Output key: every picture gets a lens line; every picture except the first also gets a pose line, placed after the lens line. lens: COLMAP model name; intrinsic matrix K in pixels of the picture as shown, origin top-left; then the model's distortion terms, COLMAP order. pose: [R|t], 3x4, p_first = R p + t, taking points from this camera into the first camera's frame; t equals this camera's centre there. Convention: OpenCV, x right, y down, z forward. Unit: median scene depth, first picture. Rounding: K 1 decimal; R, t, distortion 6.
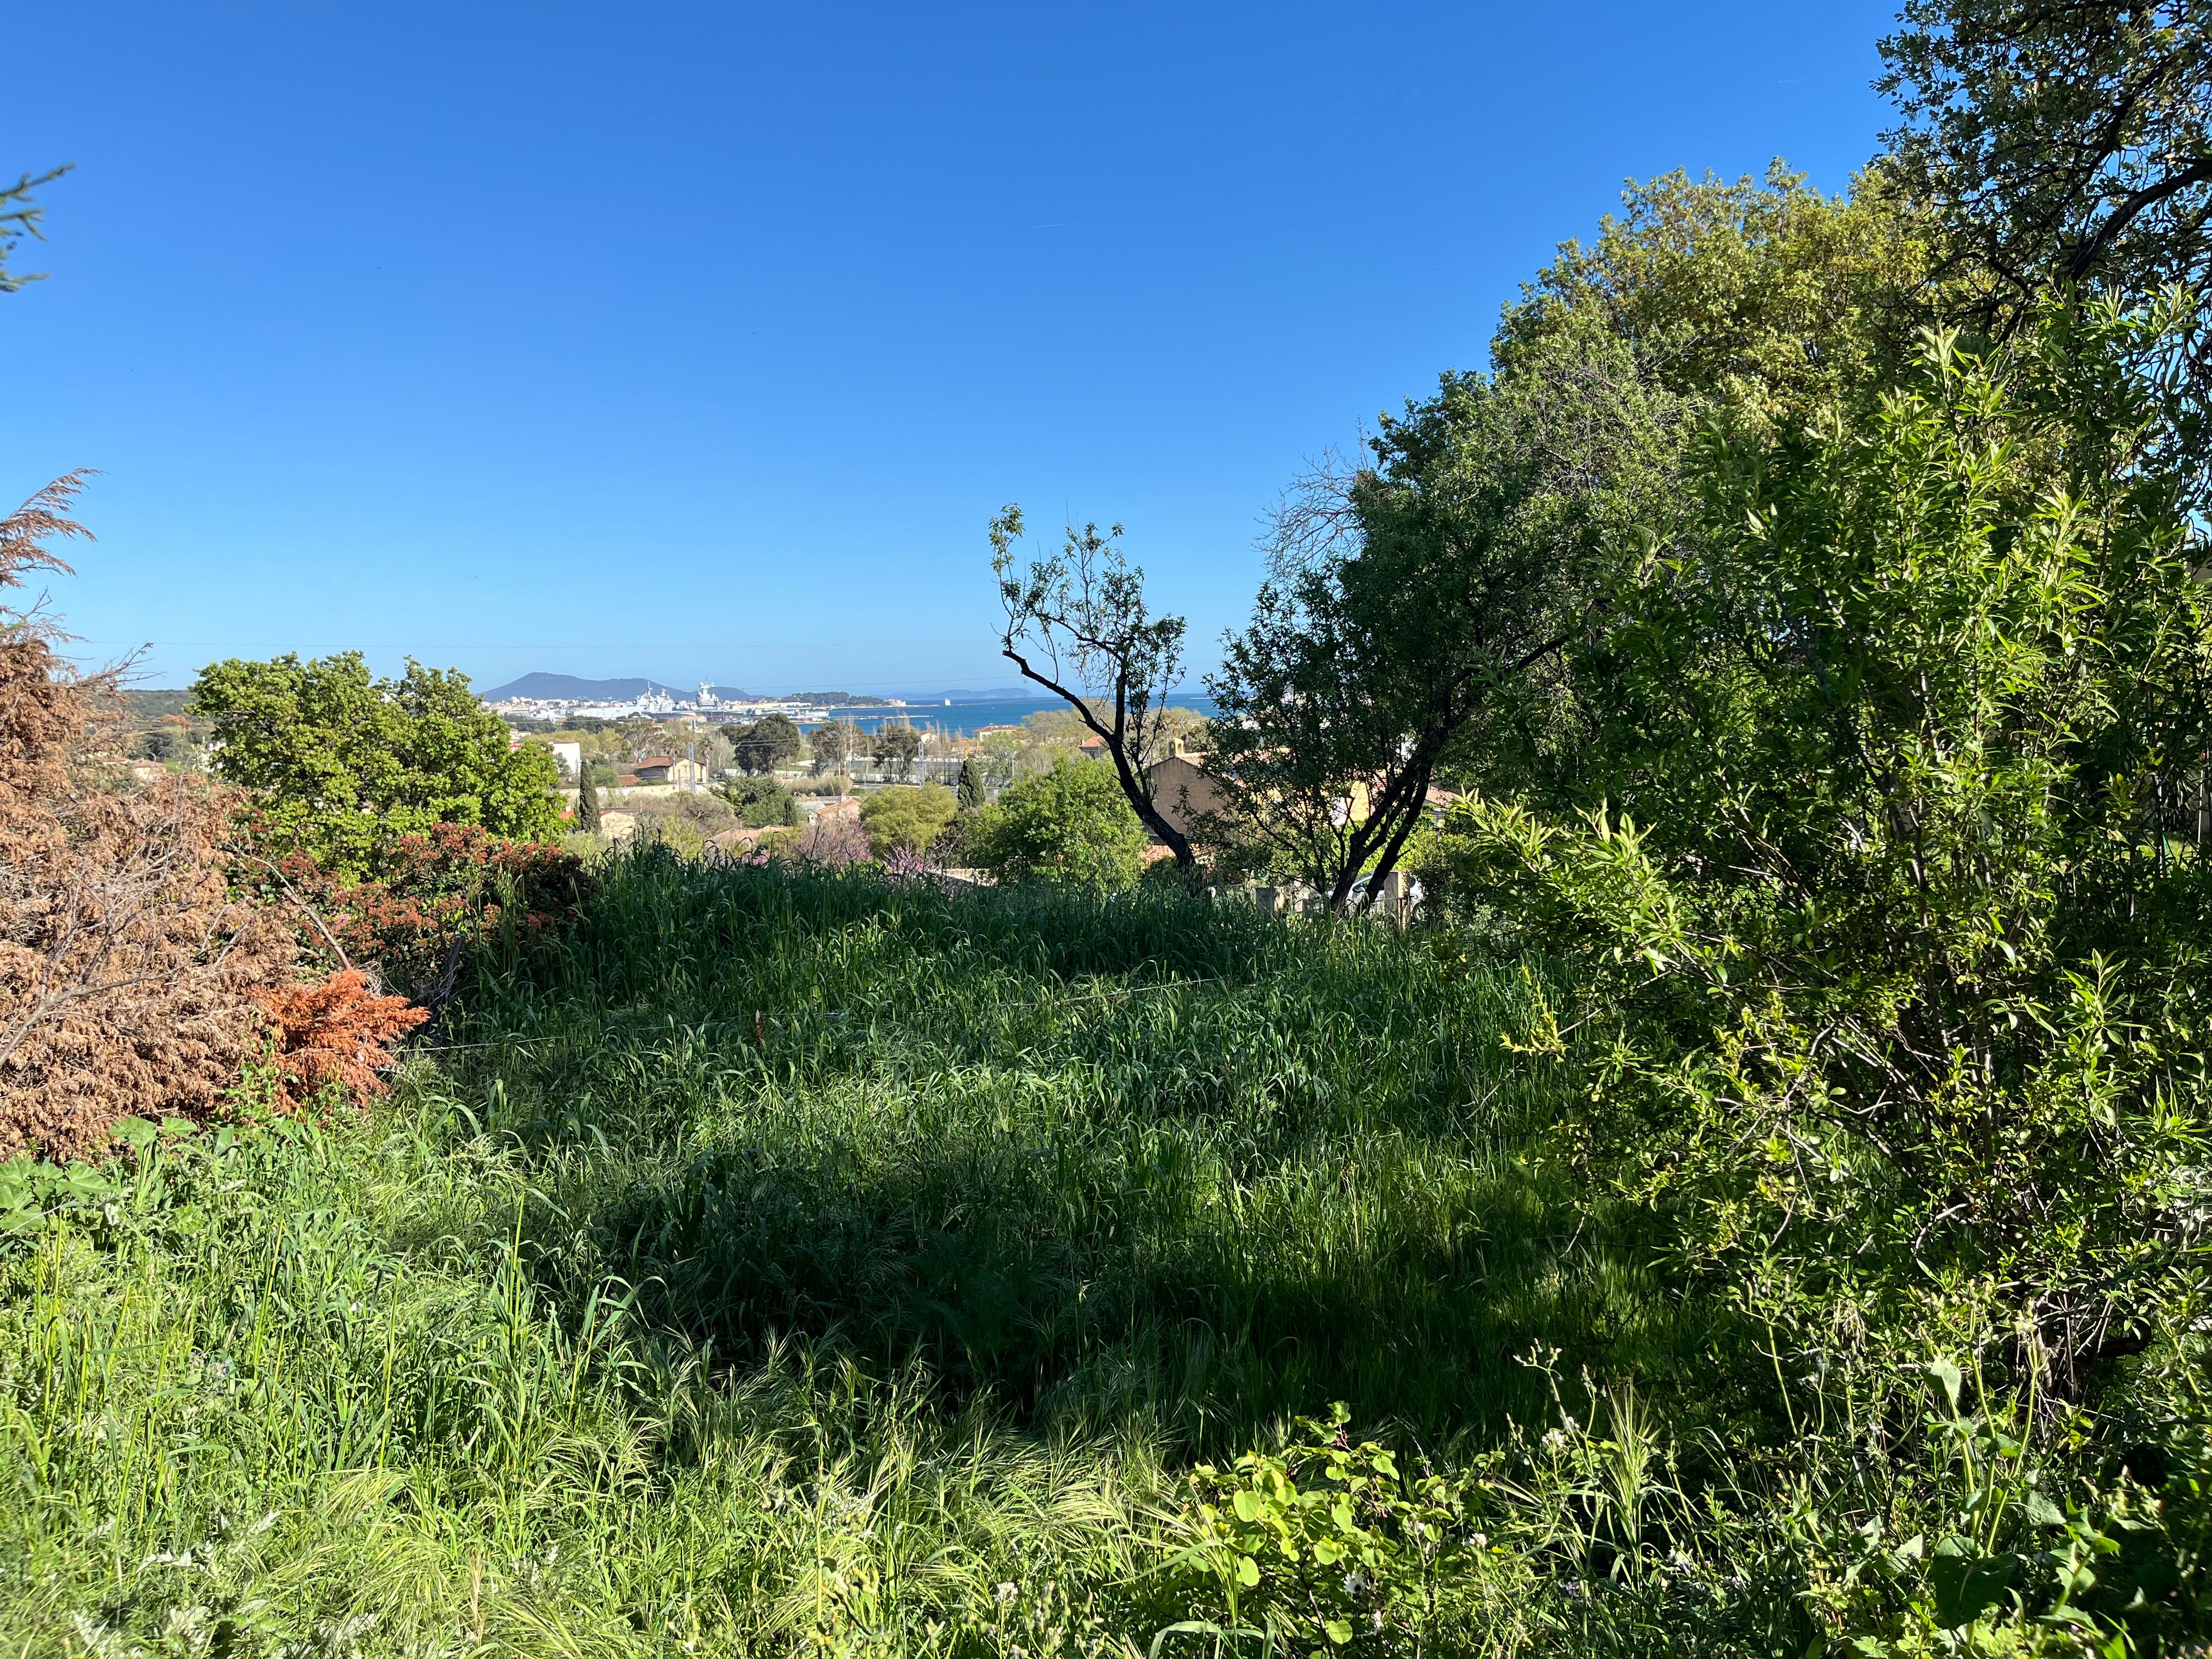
lens RADIAL K [[1669.4, 0, 1117.7], [0, 1669.4, 825.6], [0, 0, 1]] dist [0.047158, -0.043346]
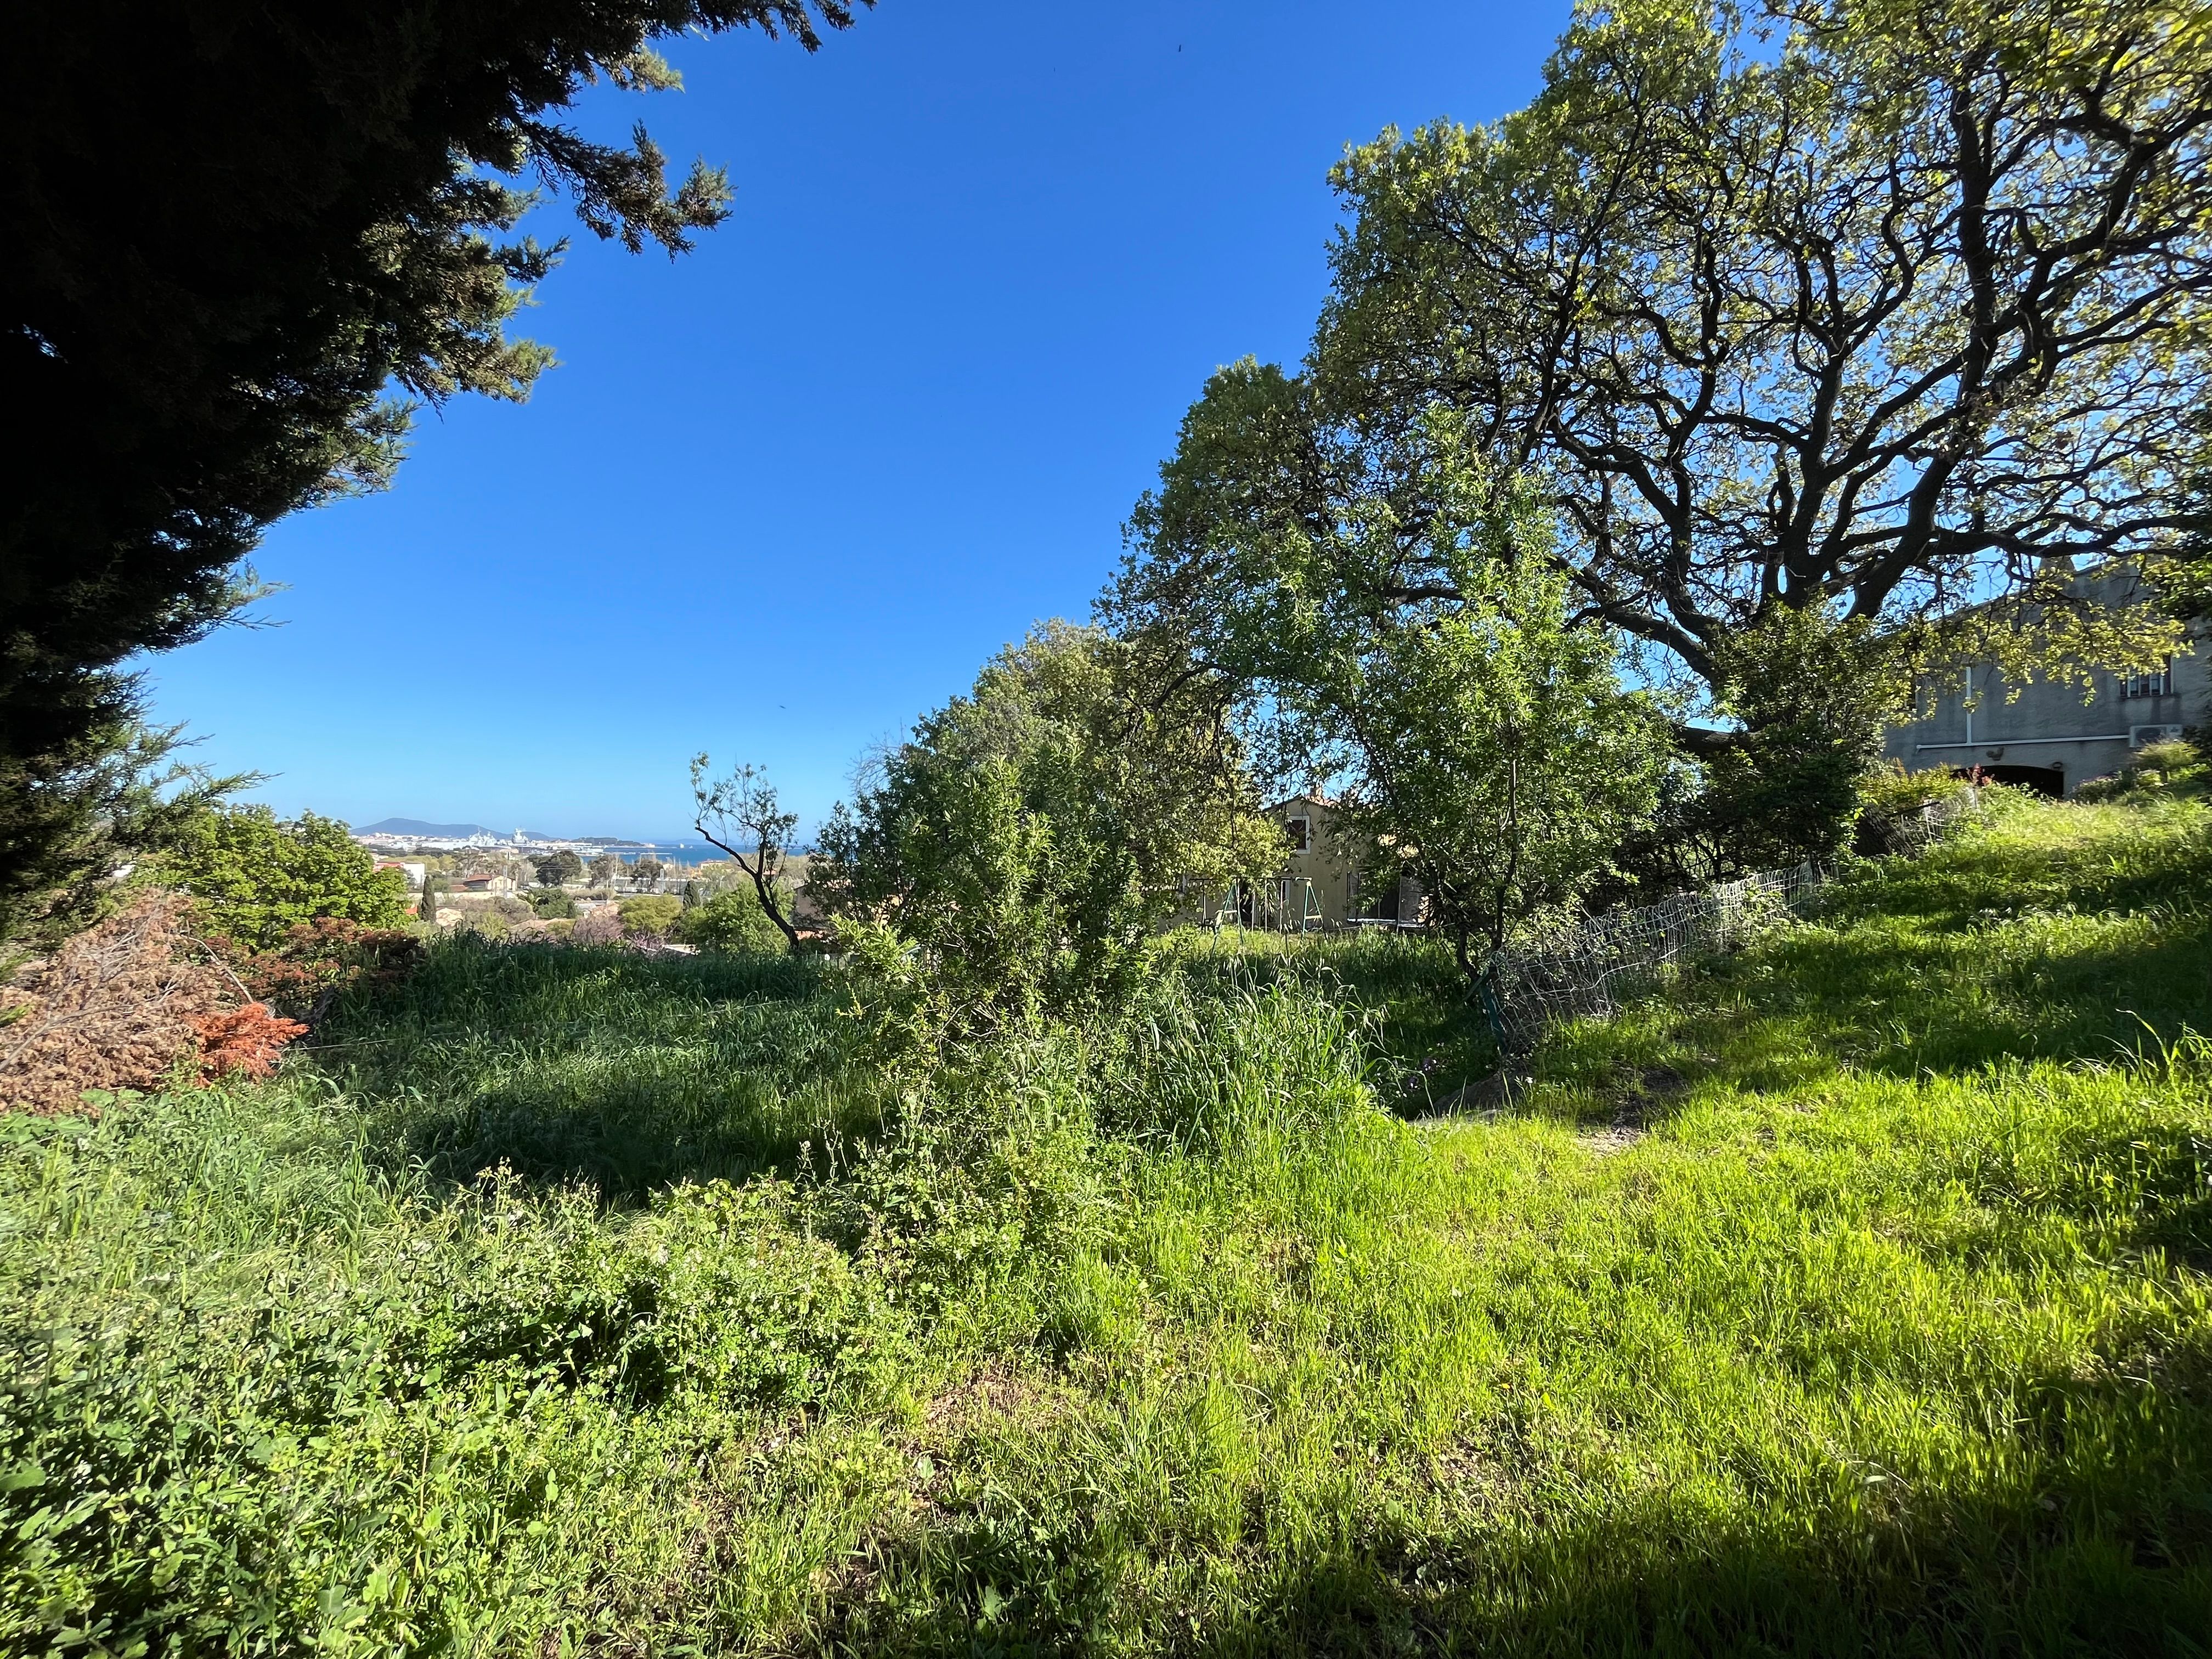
lens RADIAL K [[890.3, 0, 1100.8], [0, 890.3, 824.7], [0, 0, 1]] dist [-0.002478, -0.000676]
pose [[0.942502, 0.043411, 0.331370, 0.051818], [-0.007627, 0.994064, -0.108534, -0.004193], [-0.334114, 0.099766, 0.937238, -0.161446]]
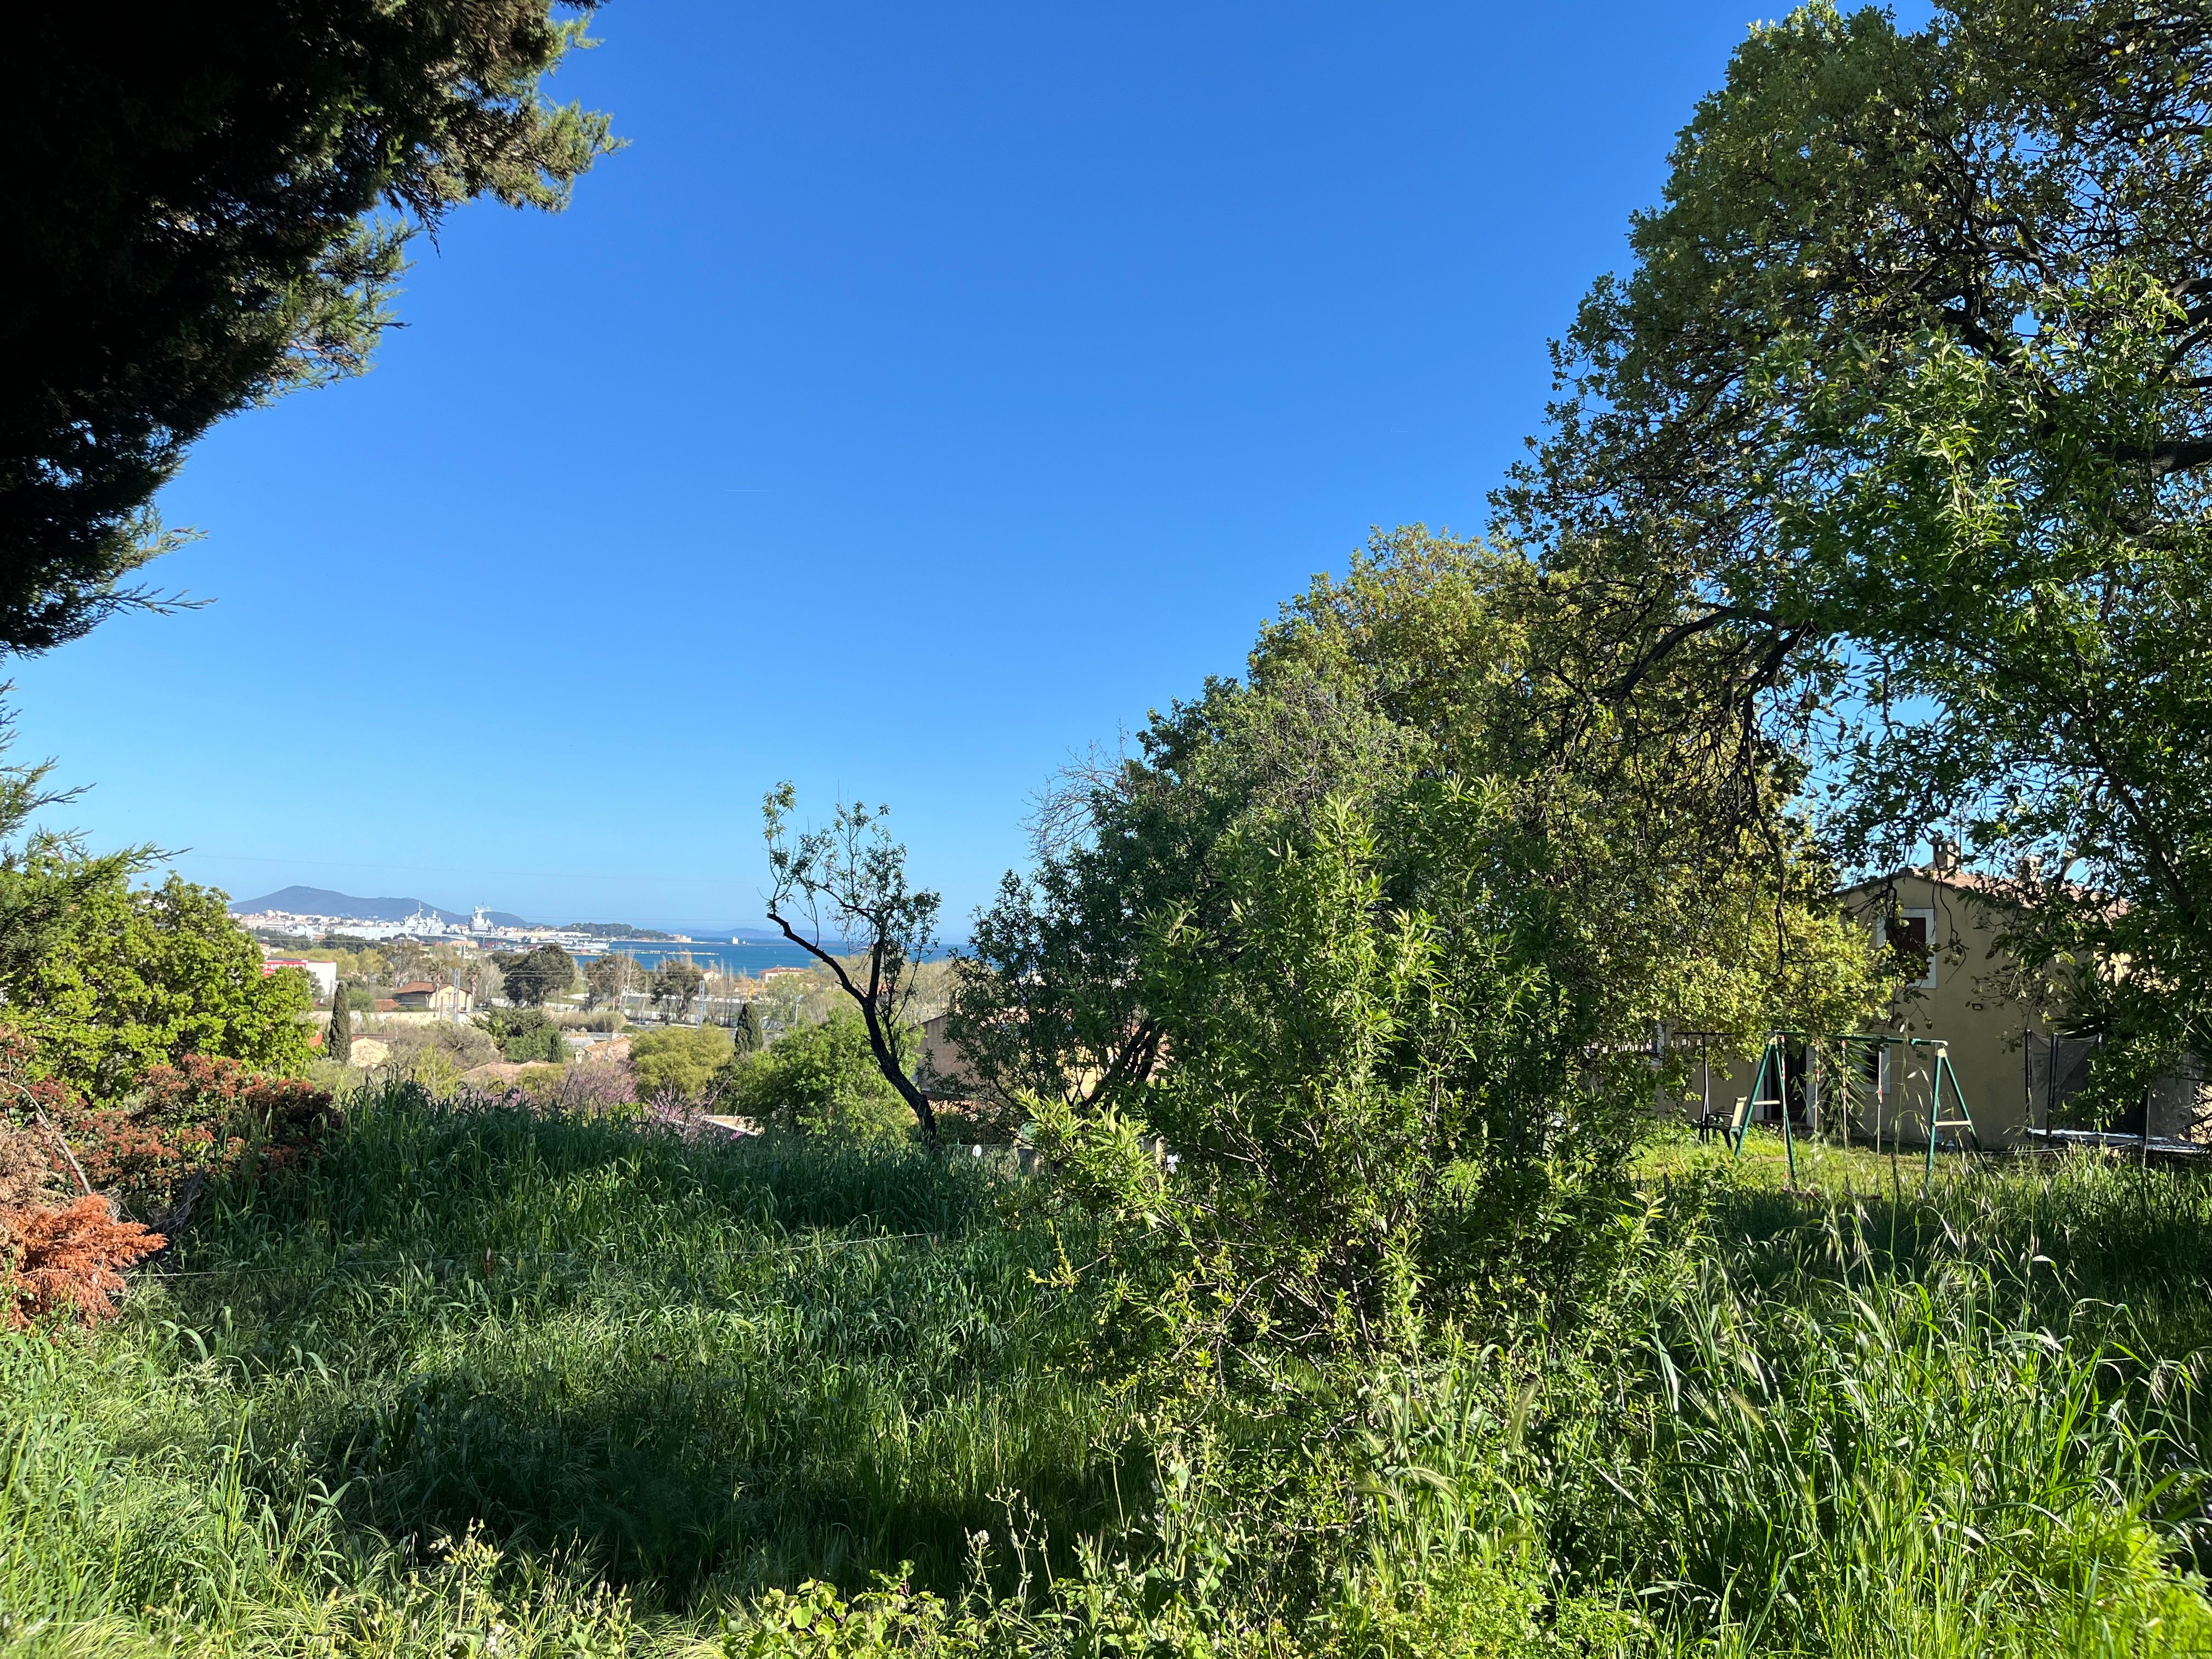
lens RADIAL K [[1669.4, 0, 1104.9], [0, 1669.4, 819.0], [0, 0, 1]] dist [0.047158, -0.043346]
pose [[0.991674, 0.065828, 0.110677, 0.040359], [-0.047859, 0.986308, -0.157818, -0.010118], [-0.119551, 0.151207, 0.981246, -0.151738]]
